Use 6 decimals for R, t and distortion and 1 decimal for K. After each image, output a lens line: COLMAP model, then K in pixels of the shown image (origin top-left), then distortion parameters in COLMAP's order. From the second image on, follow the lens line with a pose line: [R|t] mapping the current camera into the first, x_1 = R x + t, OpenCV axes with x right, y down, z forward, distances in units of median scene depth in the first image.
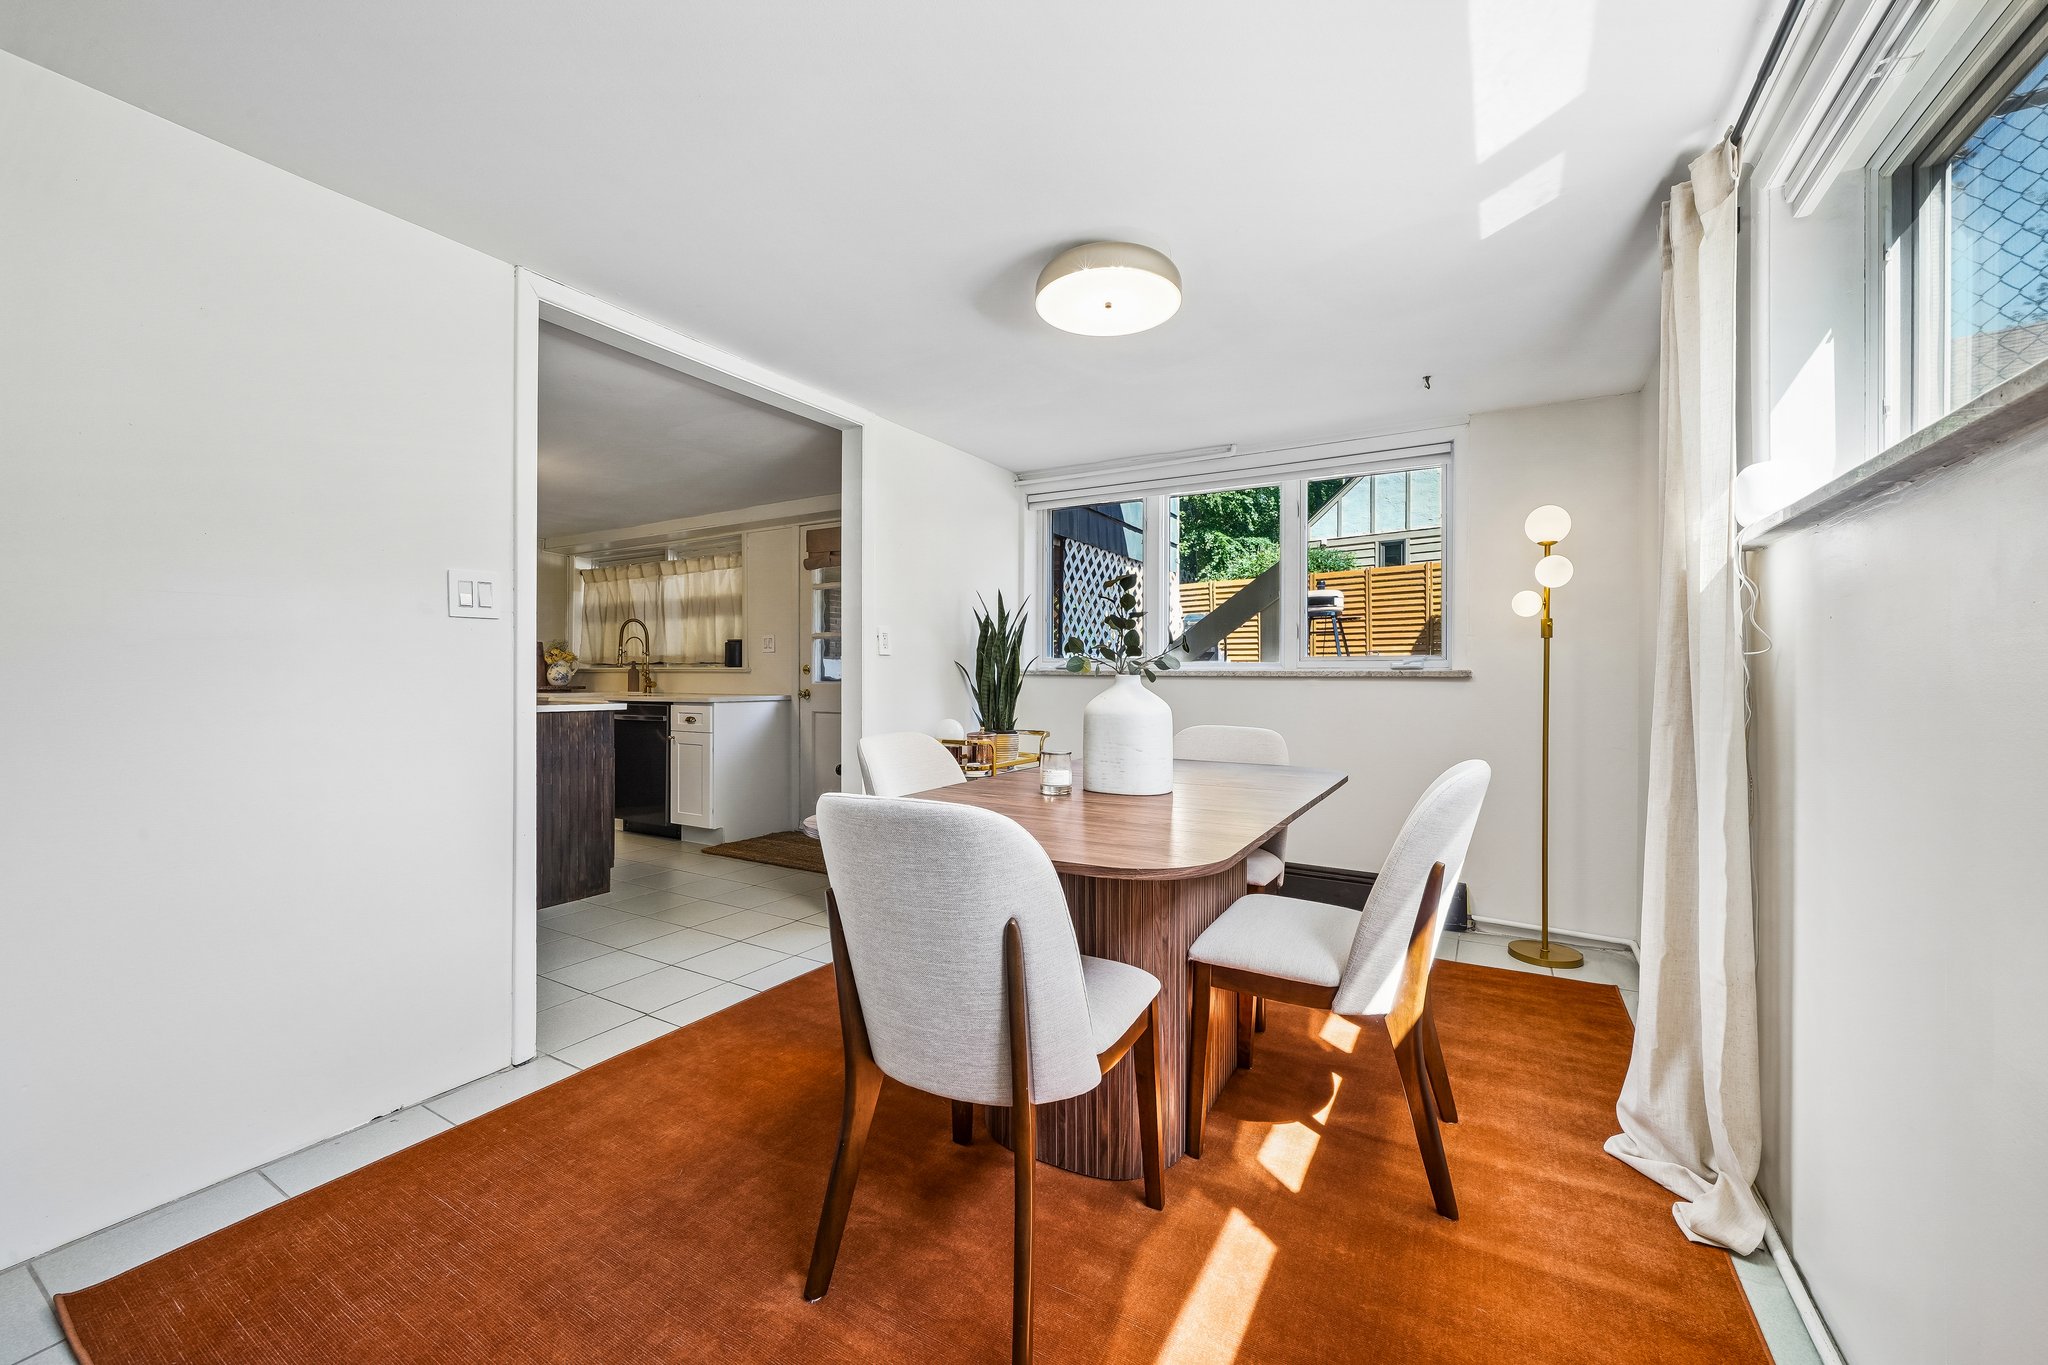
lens RADIAL K [[798.0, 0, 1023.3], [0, 798.0, 683.9], [0, 0, 1]] dist [-0.006456, 0.000359]
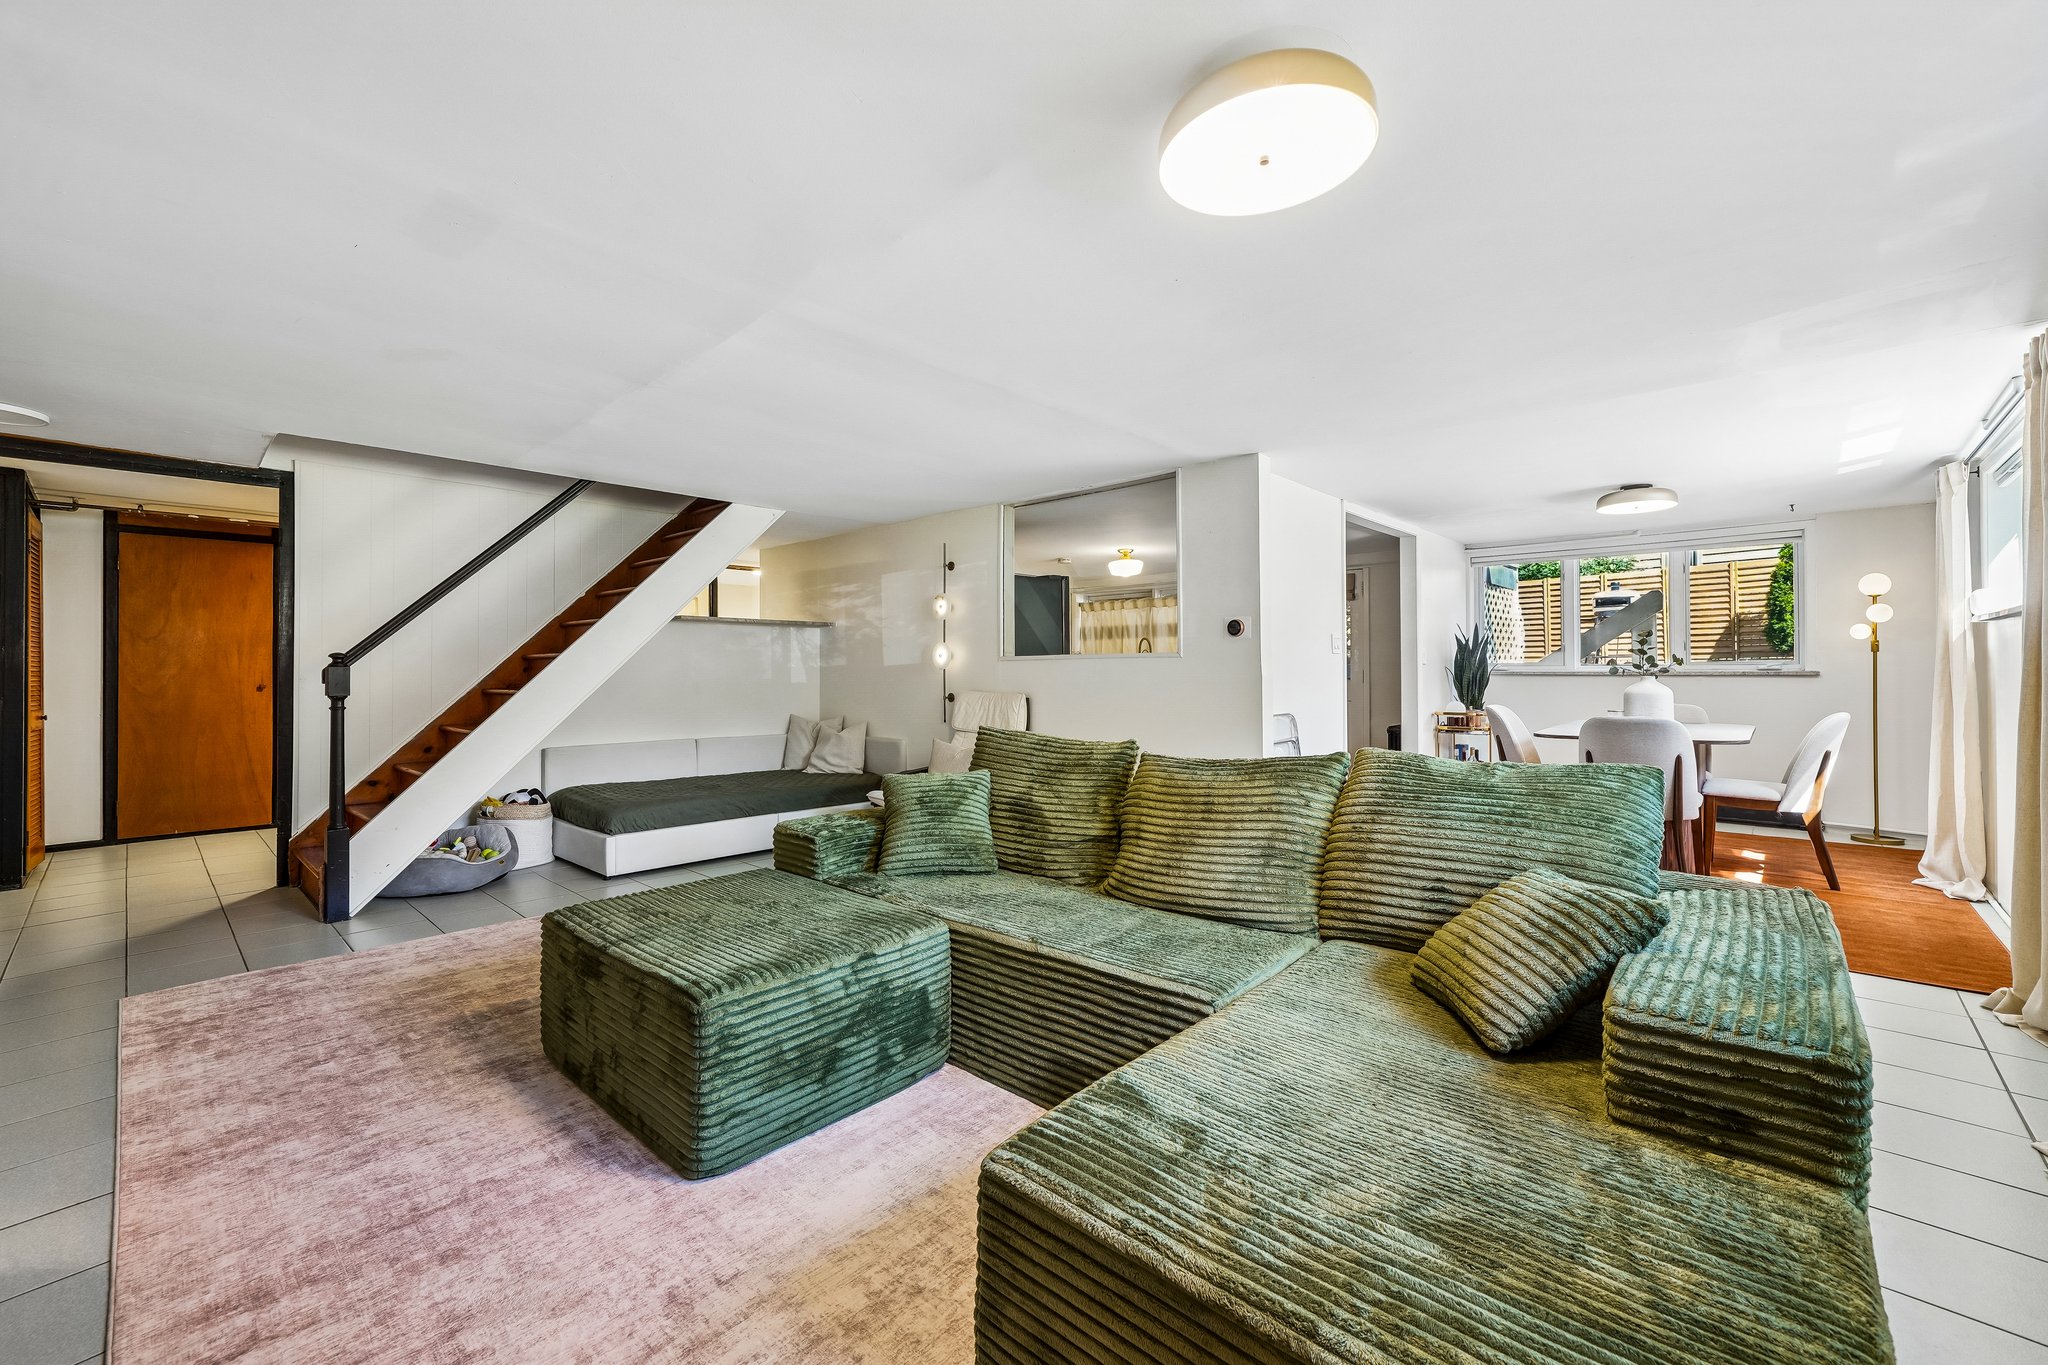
lens RADIAL K [[828.2, 0, 1022.0], [0, 828.2, 670.5], [0, 0, 1]] dist [-0.000530, -0.000007]
pose [[0.977319, -0.005655, -0.211697, -0.729096], [0.003356, 0.999931, -0.011220, -0.004367], [0.211746, 0.010255, 0.977271, -1.083687]]
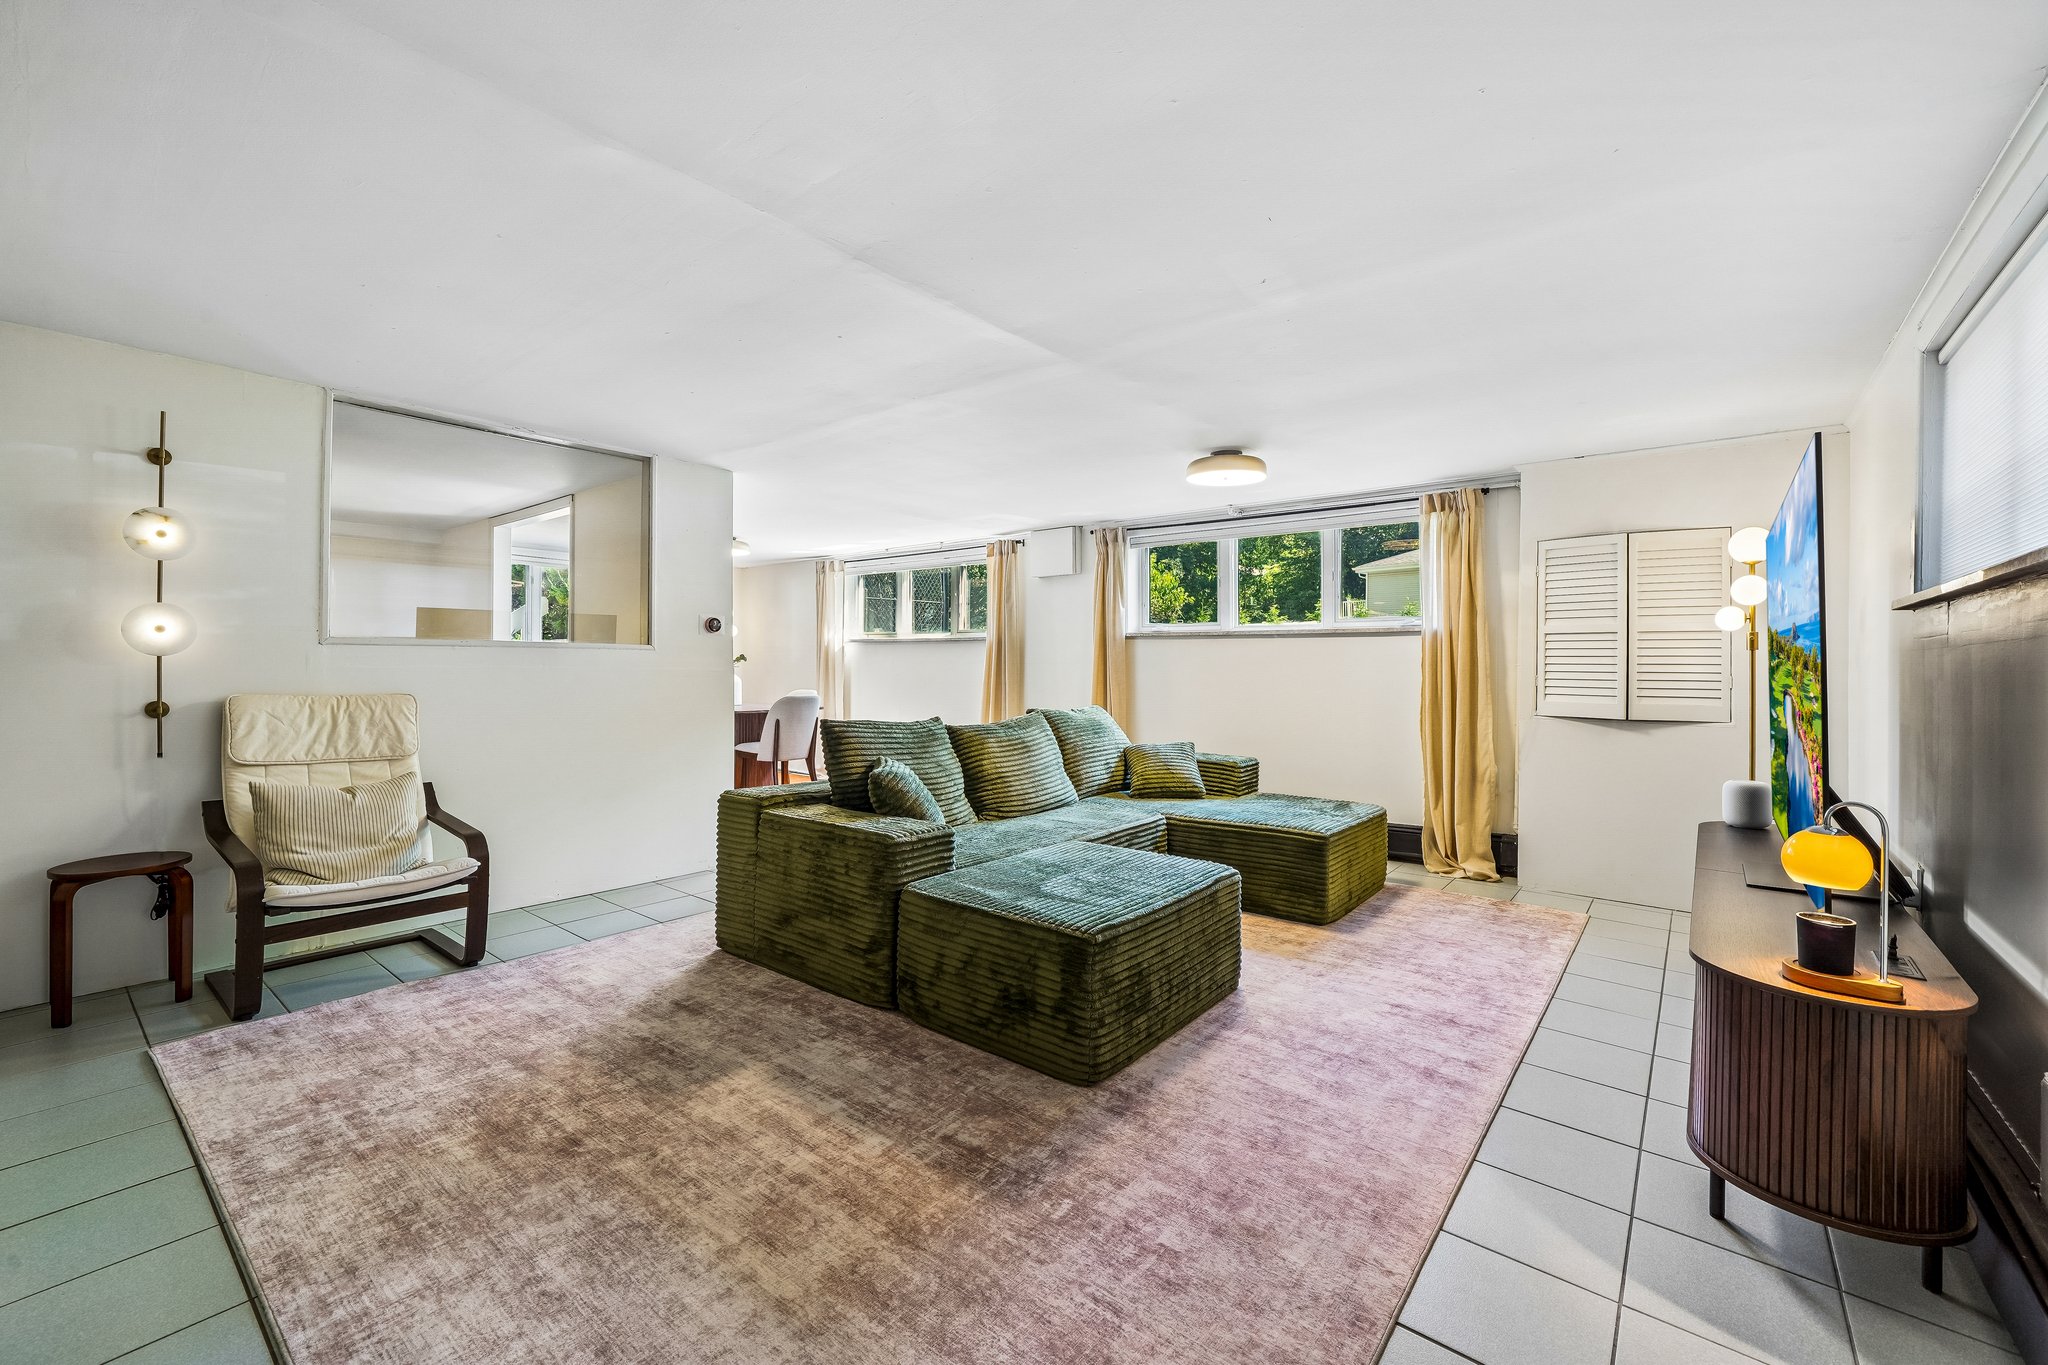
lens RADIAL K [[828.2, 0, 1021.7], [0, 828.2, 671.6], [0, 0, 1]] dist [-0.000530, -0.000007]
pose [[0.156316, -0.006998, 0.987682, -3.485162], [0.000660, 0.999975, 0.006980, -0.027067], [-0.987707, -0.000439, 0.156317, 0.215425]]
